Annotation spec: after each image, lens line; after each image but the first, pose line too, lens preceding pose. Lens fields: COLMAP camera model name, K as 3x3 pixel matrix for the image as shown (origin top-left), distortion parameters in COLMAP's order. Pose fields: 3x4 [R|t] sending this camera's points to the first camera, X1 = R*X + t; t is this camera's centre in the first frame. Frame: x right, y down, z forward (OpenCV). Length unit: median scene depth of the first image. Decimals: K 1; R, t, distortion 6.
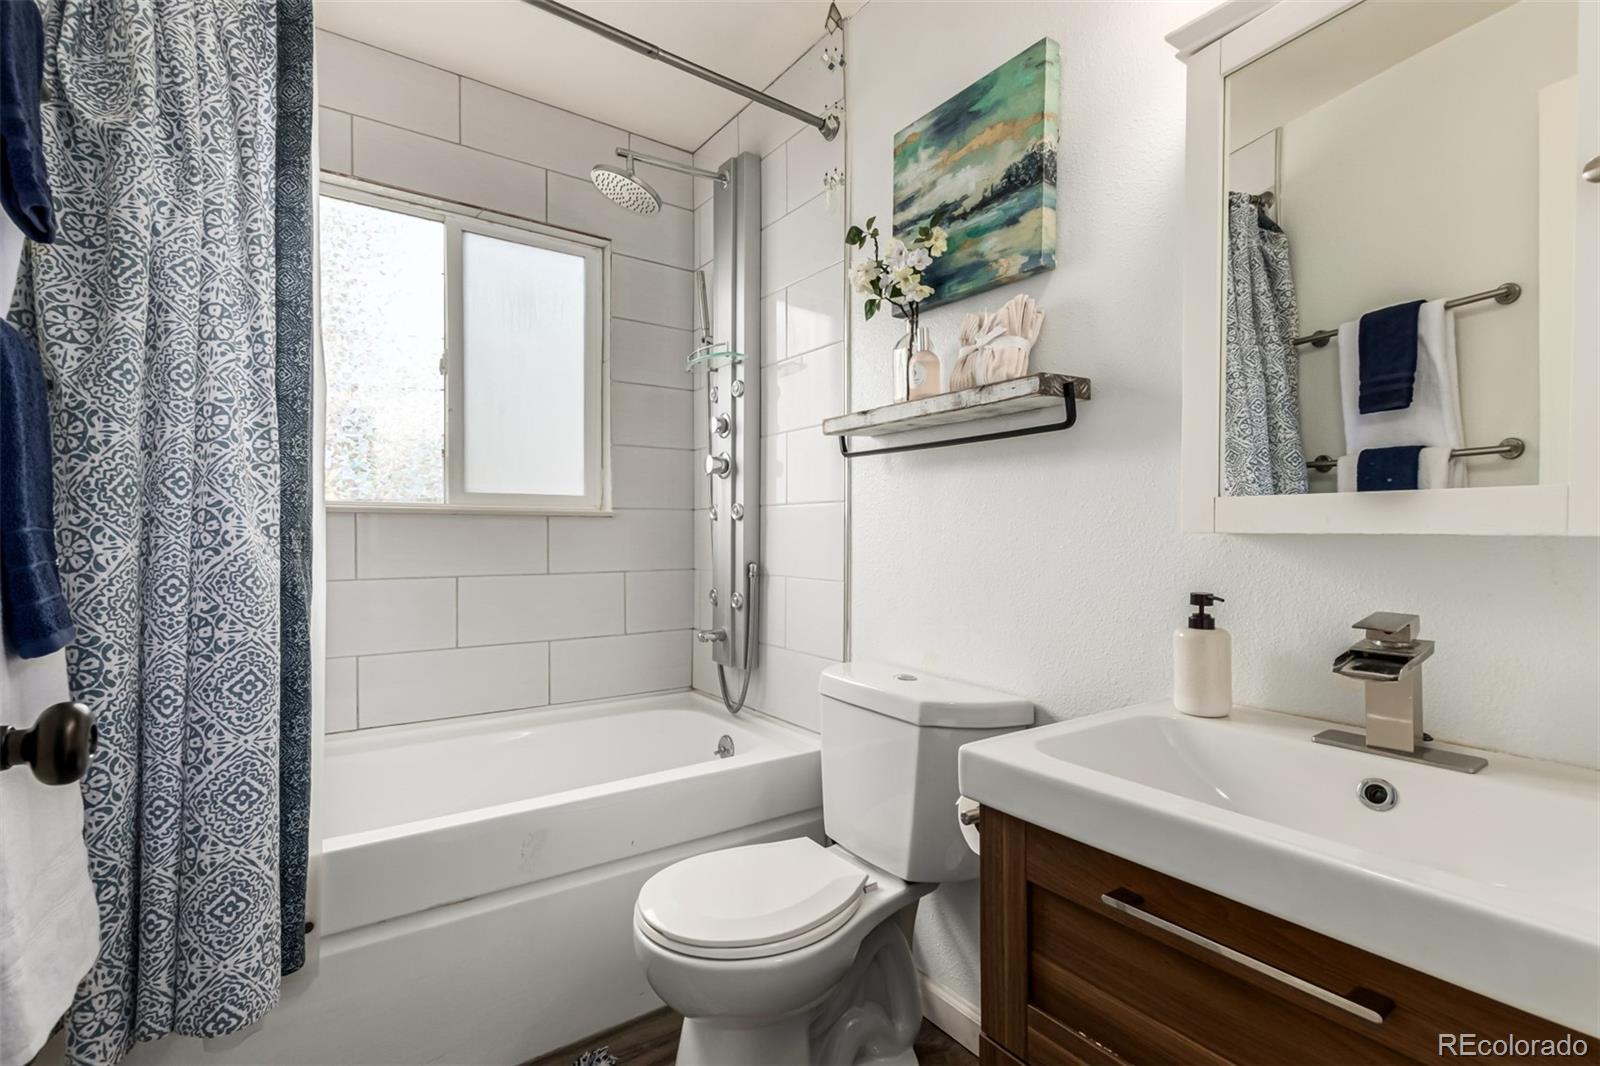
lens RADIAL K [[738.3, 0, 787.1], [0, 738.3, 543.2], [0, 0, 1]] dist [-0.000449, -0.000375]
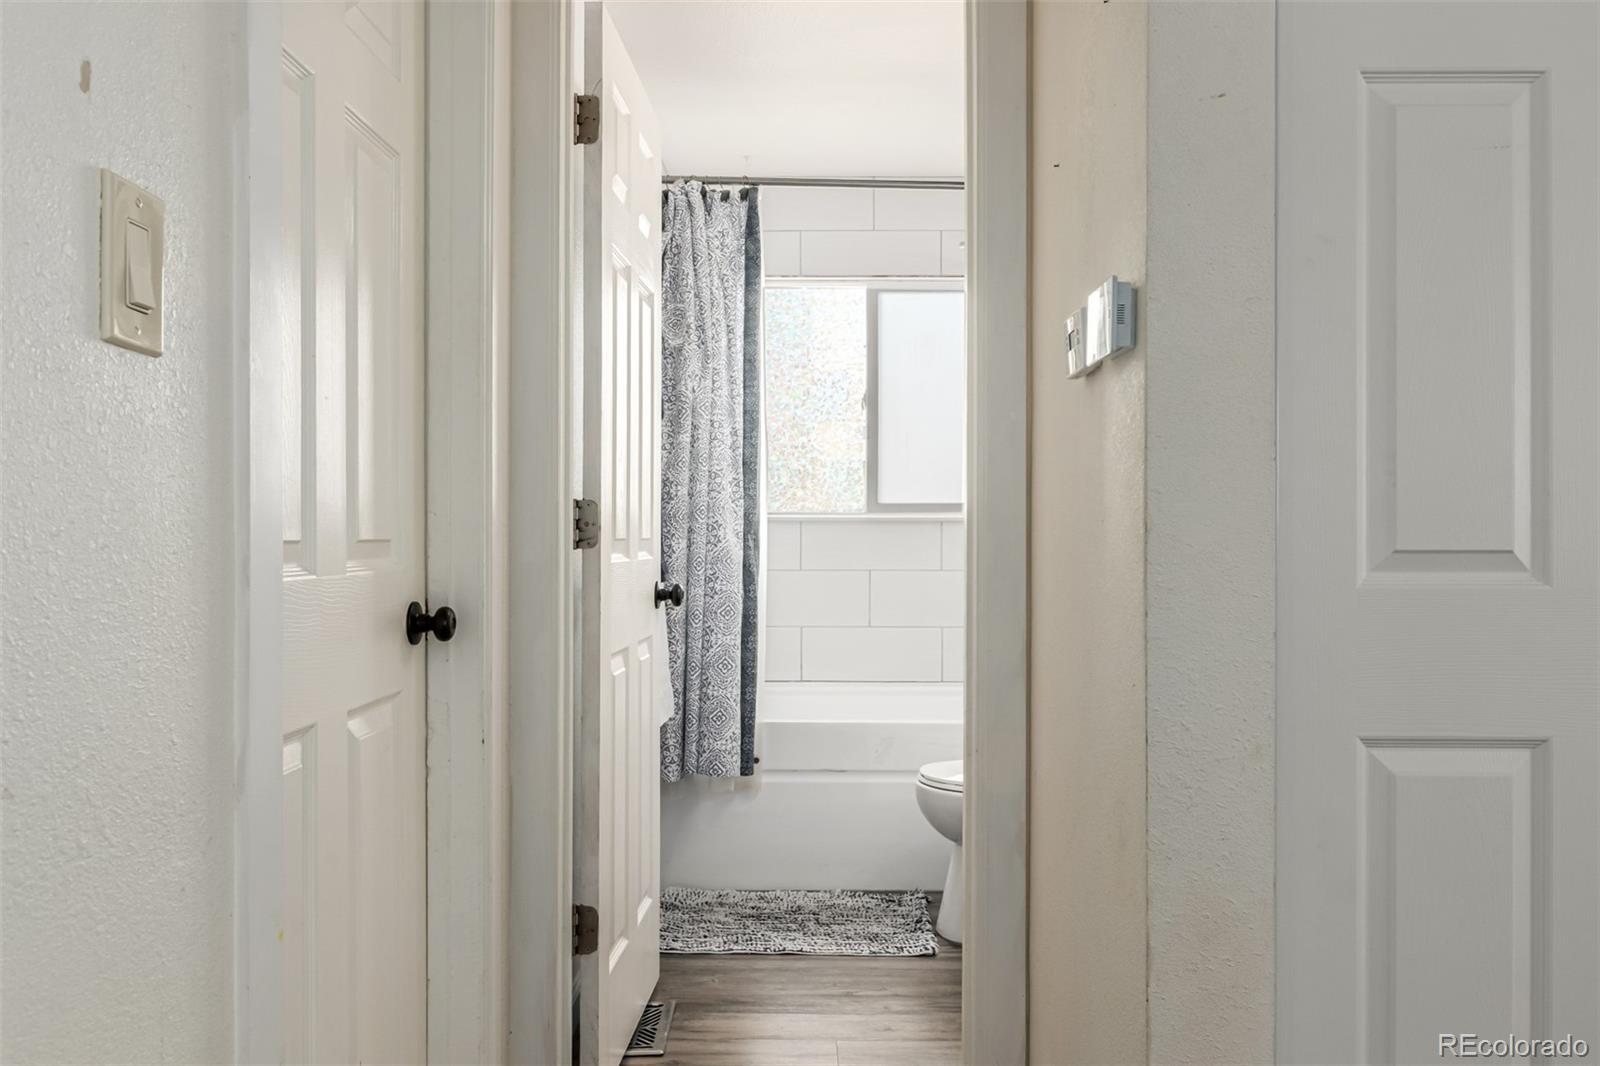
lens RADIAL K [[1262.1, 0, 801.4], [0, 1262.1, 535.1], [0, 0, 1]] dist [0.001595, 0.000136]
pose [[0.822709, -0.000249, -0.568463, 1.347719], [-0.007847, 0.999900, -0.011794, 0.021182], [0.568409, 0.014164, 0.822624, -1.665500]]
